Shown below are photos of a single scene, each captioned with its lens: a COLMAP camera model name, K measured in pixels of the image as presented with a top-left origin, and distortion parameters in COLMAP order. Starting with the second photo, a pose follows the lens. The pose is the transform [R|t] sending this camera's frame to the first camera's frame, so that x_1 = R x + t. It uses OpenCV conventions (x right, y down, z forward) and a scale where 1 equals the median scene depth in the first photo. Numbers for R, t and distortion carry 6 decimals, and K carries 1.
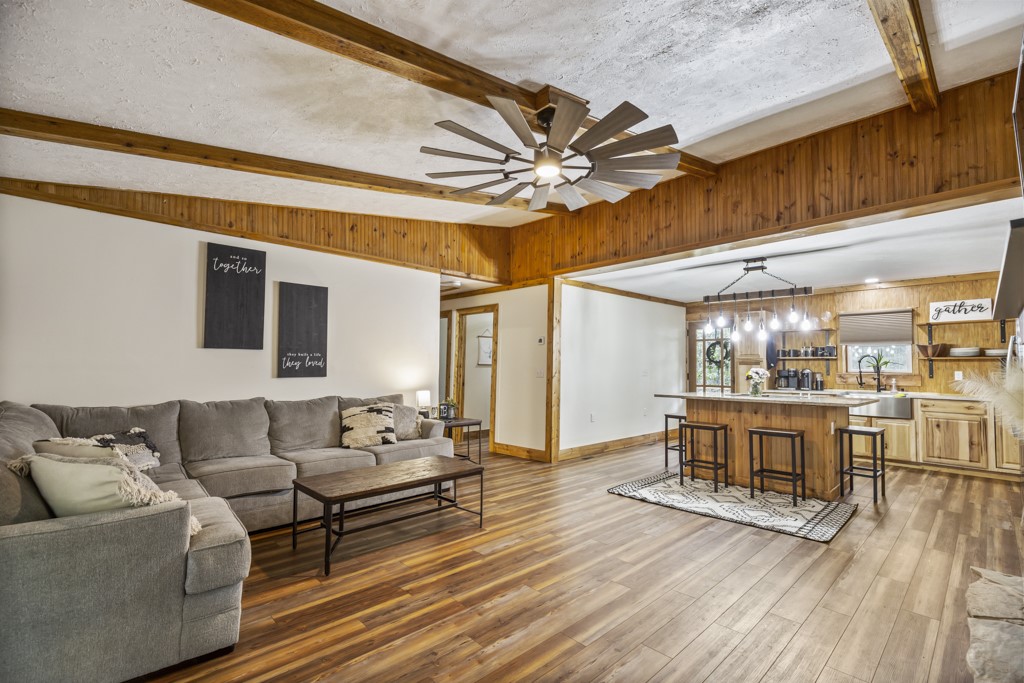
lens RADIAL K [[463.0, 0, 514.2], [0, 463.0, 350.0], [0, 0, 1]] dist [0.003428, 0.000109]
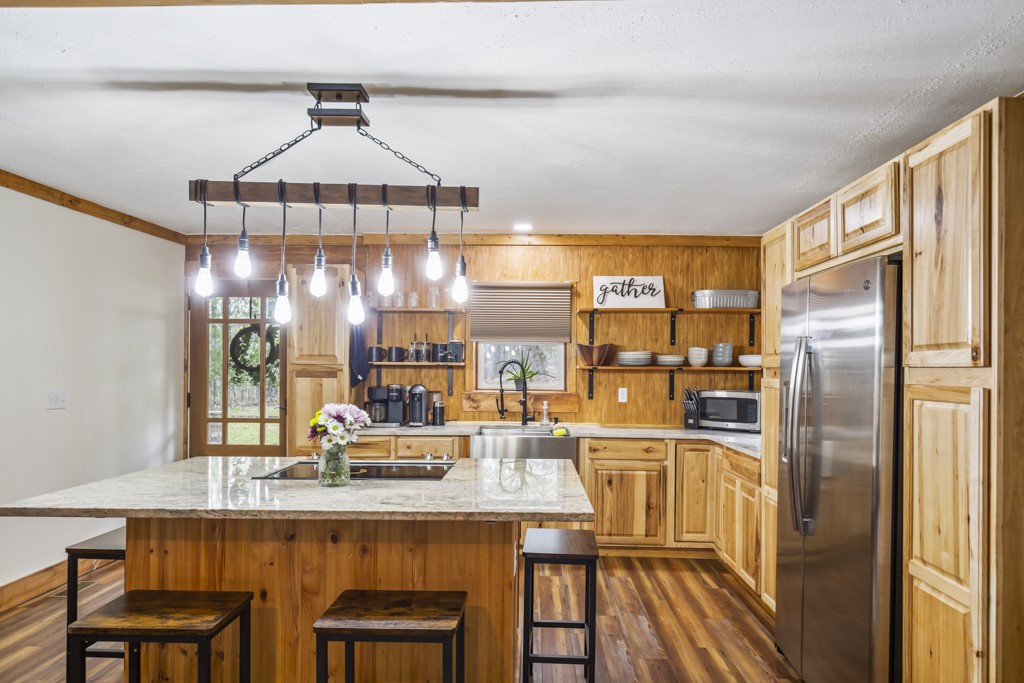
lens RADIAL K [[659.8, 0, 519.0], [0, 659.8, 374.6], [0, 0, 1]] dist [-0.001110, 0.000510]
pose [[0.717082, -0.008597, 0.696935, 0.275573], [-0.029941, 0.998621, 0.043124, -0.008868], [-0.696345, -0.051791, 0.715836, 0.553103]]
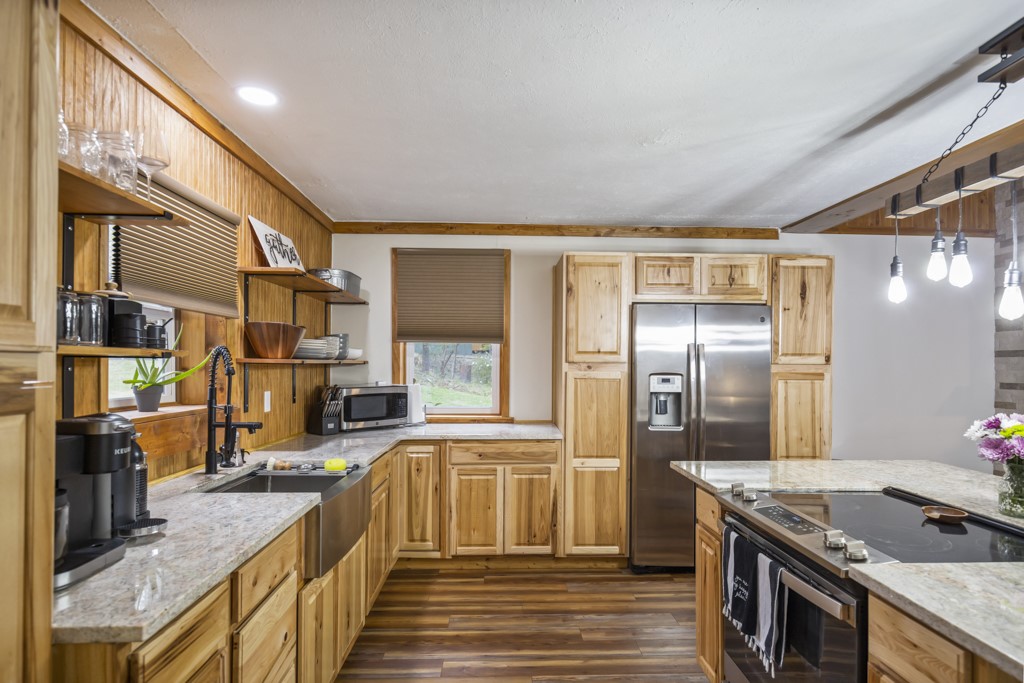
lens RADIAL K [[552.0, 0, 514.3], [0, 552.0, 364.5], [0, 0, 1]] dist [0.001385, -0.000602]
pose [[-0.739802, -0.013852, 0.672682, 0.531021], [-0.038487, 0.999022, -0.021755, 0.027482], [-0.671723, -0.041984, -0.739612, 1.476017]]
